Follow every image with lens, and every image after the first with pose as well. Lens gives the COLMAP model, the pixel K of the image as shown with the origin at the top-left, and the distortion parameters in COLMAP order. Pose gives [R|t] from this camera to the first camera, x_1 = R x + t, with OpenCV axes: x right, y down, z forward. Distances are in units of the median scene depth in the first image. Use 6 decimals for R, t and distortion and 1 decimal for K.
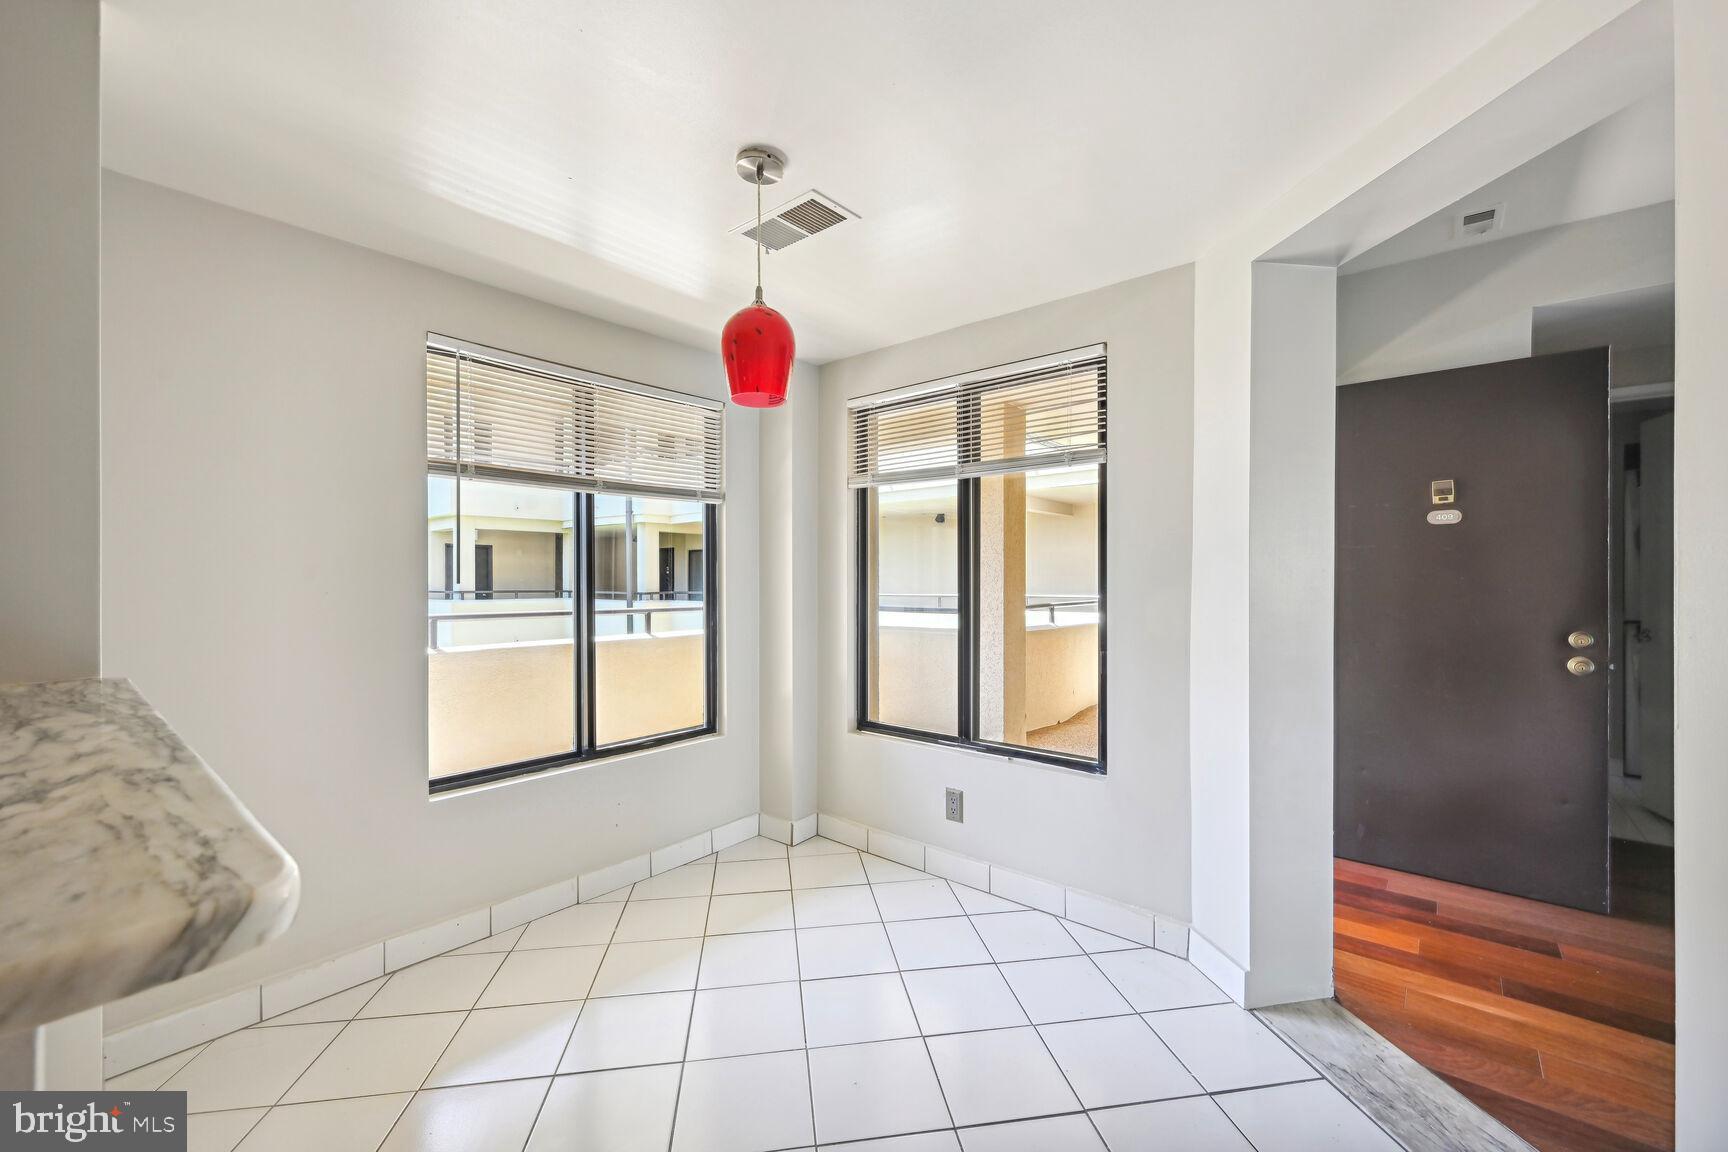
lens RADIAL K [[704.0, 0, 867.8], [0, 704.0, 578.2], [0, 0, 1]] dist [0.000295, -0.000034]
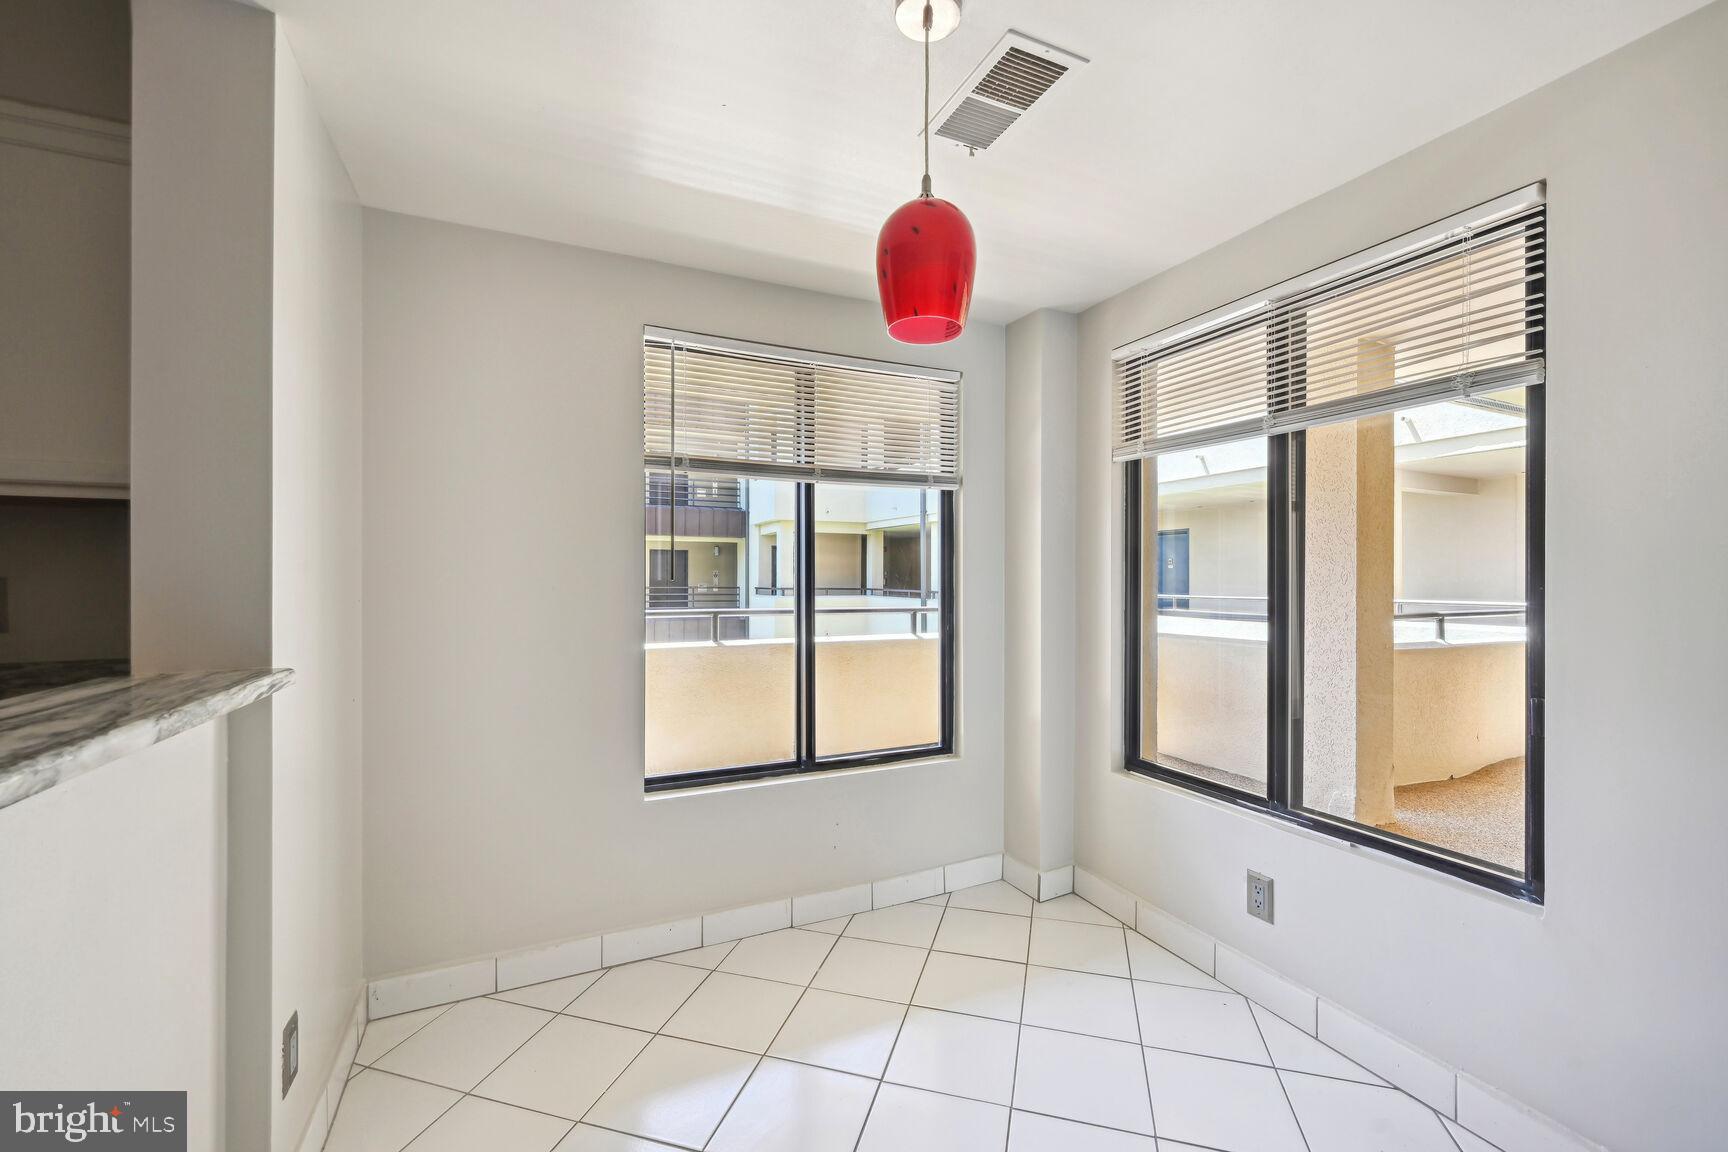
lens RADIAL K [[704.0, 0, 867.8], [0, 704.0, 578.2], [0, 0, 1]] dist [0.000295, -0.000034]
pose [[0.906833, 0.002052, -0.421486, 0.061975], [-0.001691, 0.999998, 0.001230, 0.003046], [0.421487, -0.000403, 0.906834, 0.190422]]
